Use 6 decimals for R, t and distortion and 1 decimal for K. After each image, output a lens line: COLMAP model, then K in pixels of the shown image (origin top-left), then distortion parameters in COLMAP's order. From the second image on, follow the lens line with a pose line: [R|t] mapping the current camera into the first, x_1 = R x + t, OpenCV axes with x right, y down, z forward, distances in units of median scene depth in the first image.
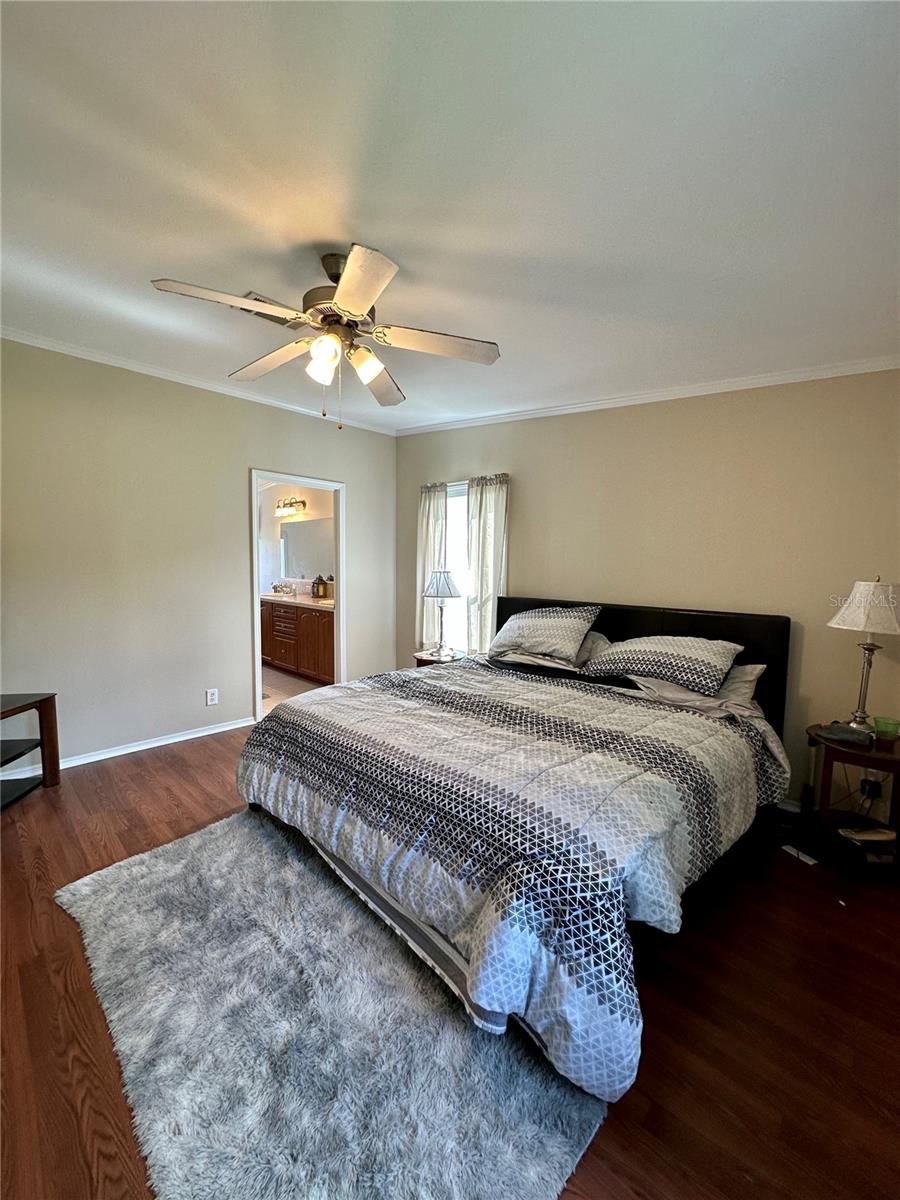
lens RADIAL K [[478.9, 0, 451.5], [0, 478.9, 601.0], [0, 0, 1]] dist [-0.000702, 0.000205]
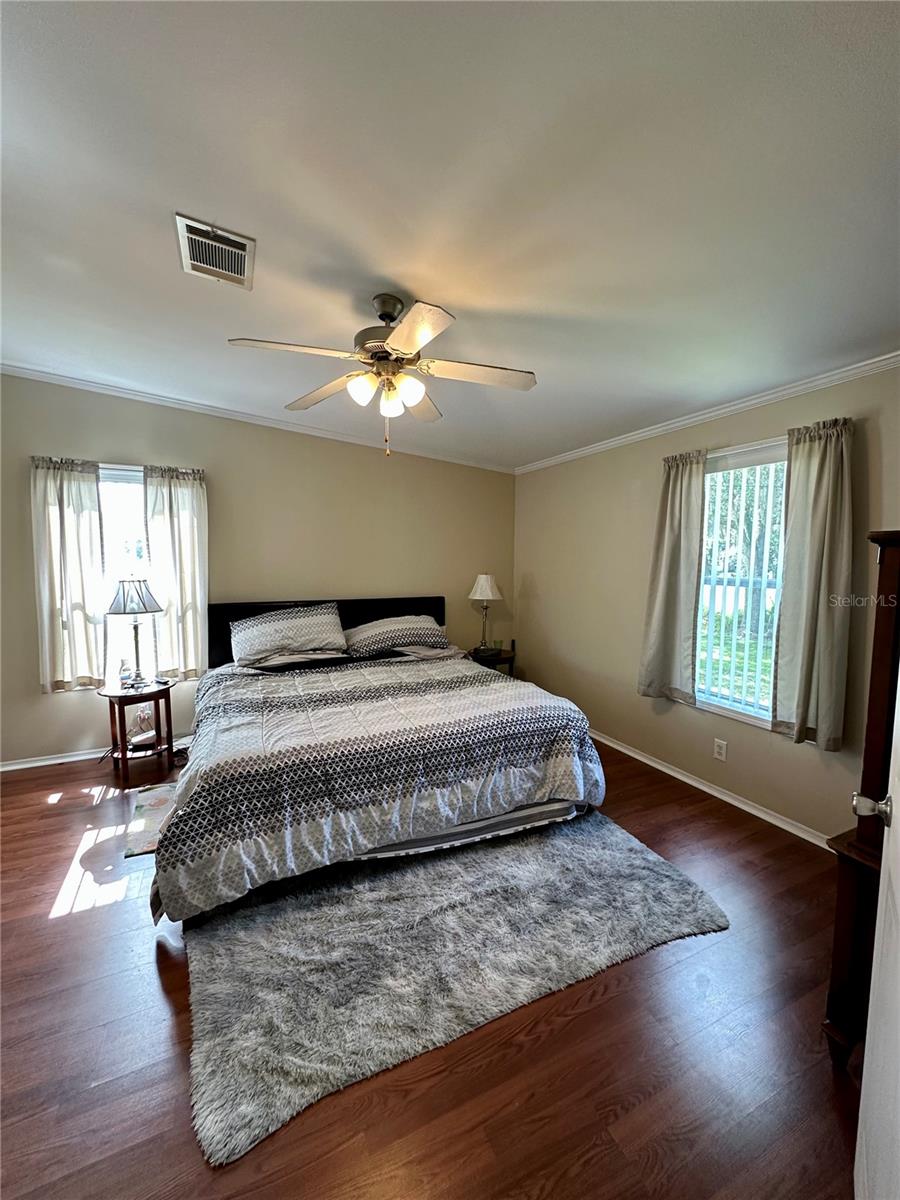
lens RADIAL K [[478.9, 0, 454.5], [0, 478.9, 600.9], [0, 0, 1]] dist [-0.000702, 0.000205]
pose [[0.345438, -0.093382, 0.933784, -0.886572], [0.071247, 0.994775, 0.073125, -0.073963], [-0.935733, 0.041269, 0.350286, 0.356722]]
